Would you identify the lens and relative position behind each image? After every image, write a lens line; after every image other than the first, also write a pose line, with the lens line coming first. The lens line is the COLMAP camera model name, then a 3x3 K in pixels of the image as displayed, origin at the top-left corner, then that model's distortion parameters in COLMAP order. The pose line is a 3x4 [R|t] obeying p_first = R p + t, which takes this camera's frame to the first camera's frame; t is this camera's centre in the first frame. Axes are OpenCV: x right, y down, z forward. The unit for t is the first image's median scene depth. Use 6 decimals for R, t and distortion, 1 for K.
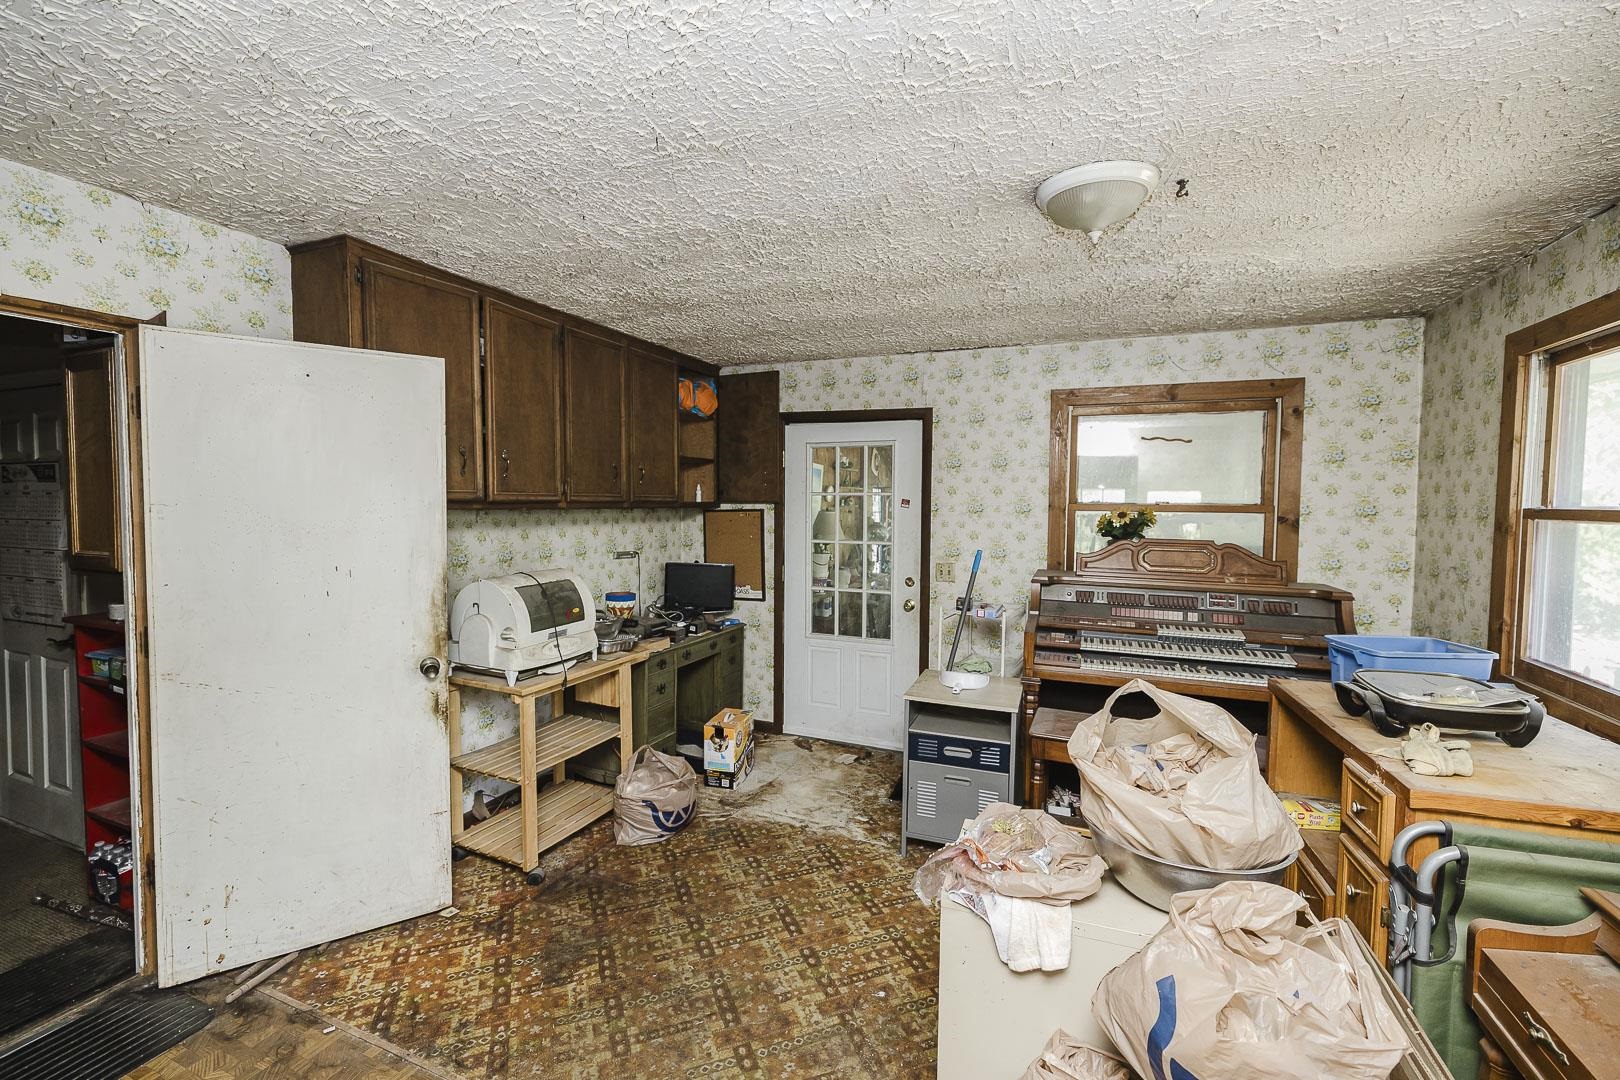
lens RADIAL K [[691.2, 0, 811.9], [0, 691.2, 537.2], [0, 0, 1]] dist [-0.002239, -0.000077]
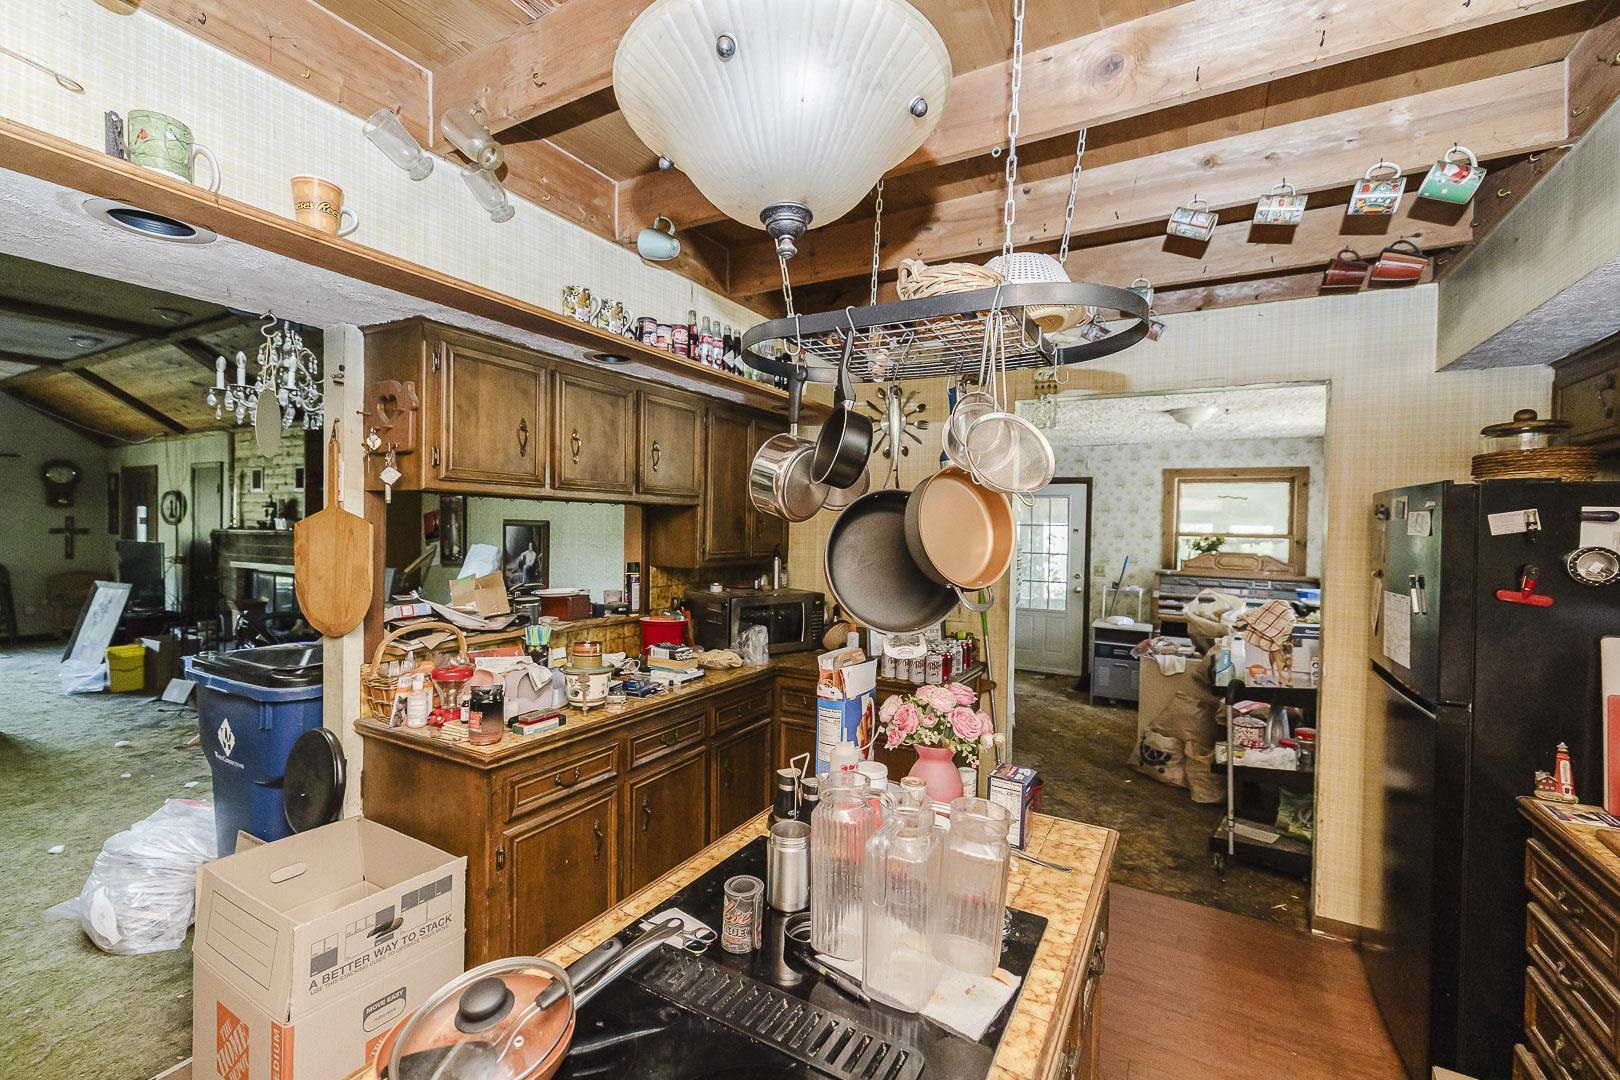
lens RADIAL K [[691.2, 0, 805.8], [0, 691.2, 537.2], [0, 0, 1]] dist [-0.002239, -0.000077]
pose [[0.992524, 0.014873, -0.121137, -0.369298], [-0.019479, 0.999128, -0.036924, 0.049687], [0.120482, 0.039008, 0.991949, -0.911859]]
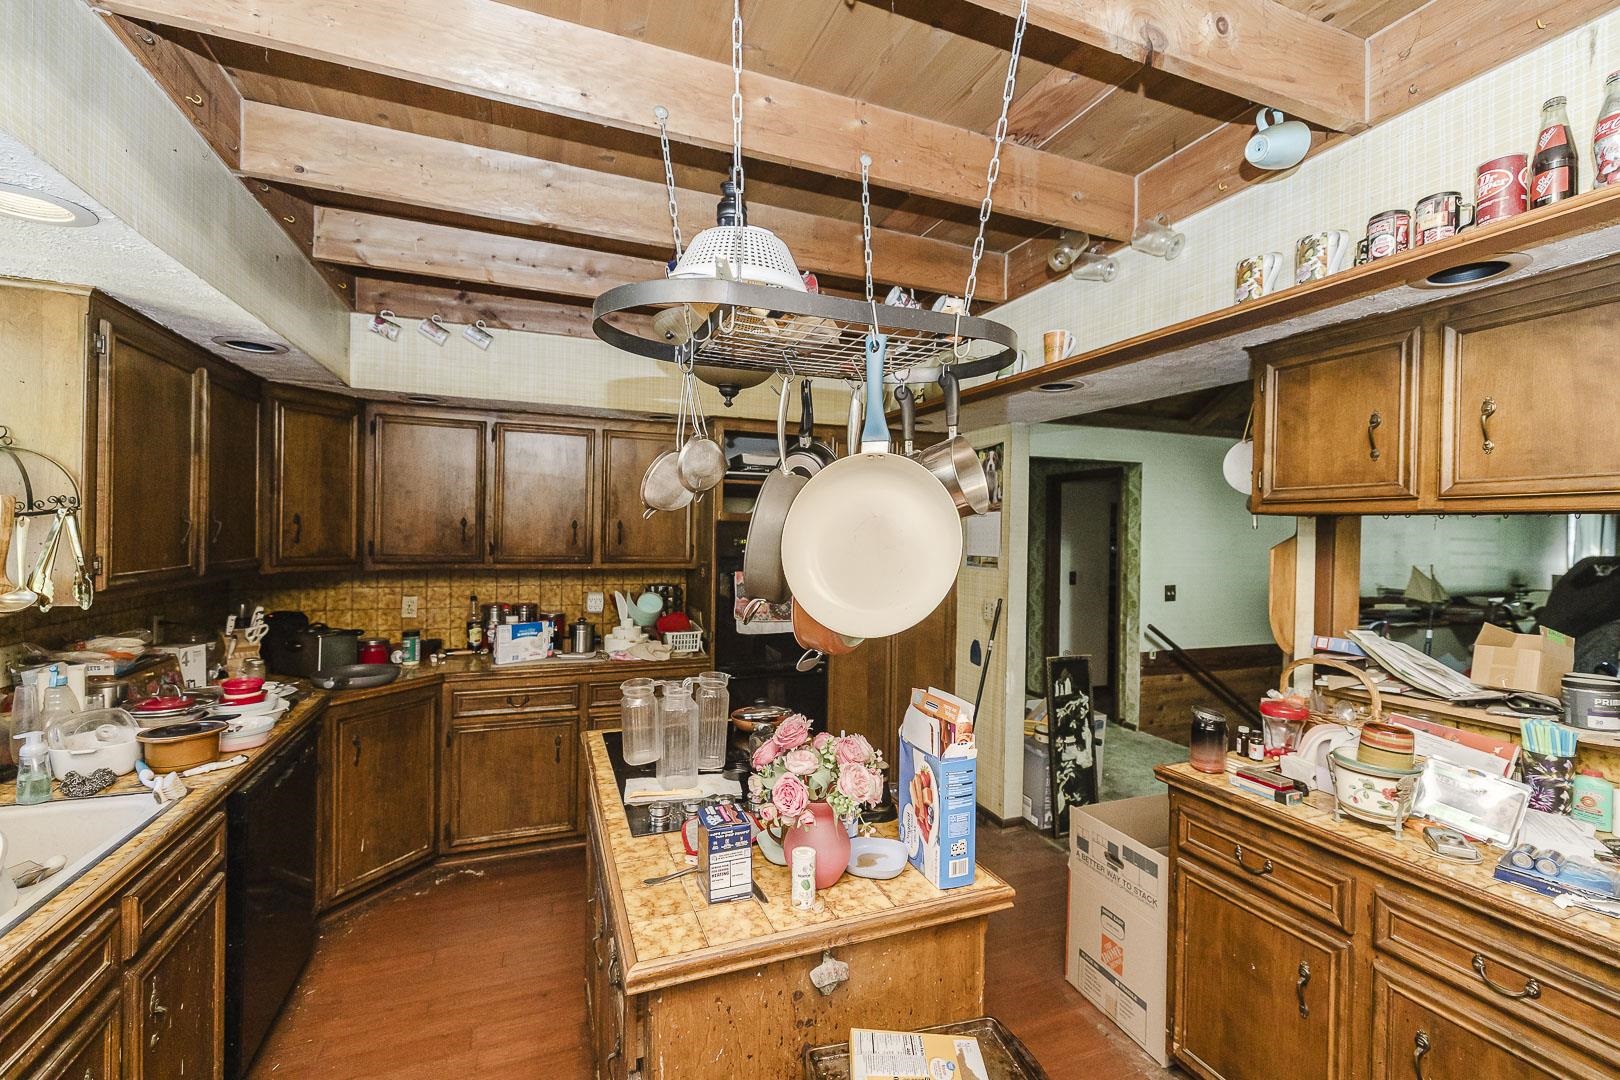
lens RADIAL K [[691.2, 0, 810.6], [0, 691.2, 534.8], [0, 0, 1]] dist [-0.002239, -0.000077]
pose [[-0.717377, -0.015622, -0.696510, 1.061778], [-0.058083, 0.997609, 0.037448, -0.137492], [0.694260, 0.067320, -0.716569, 2.529347]]
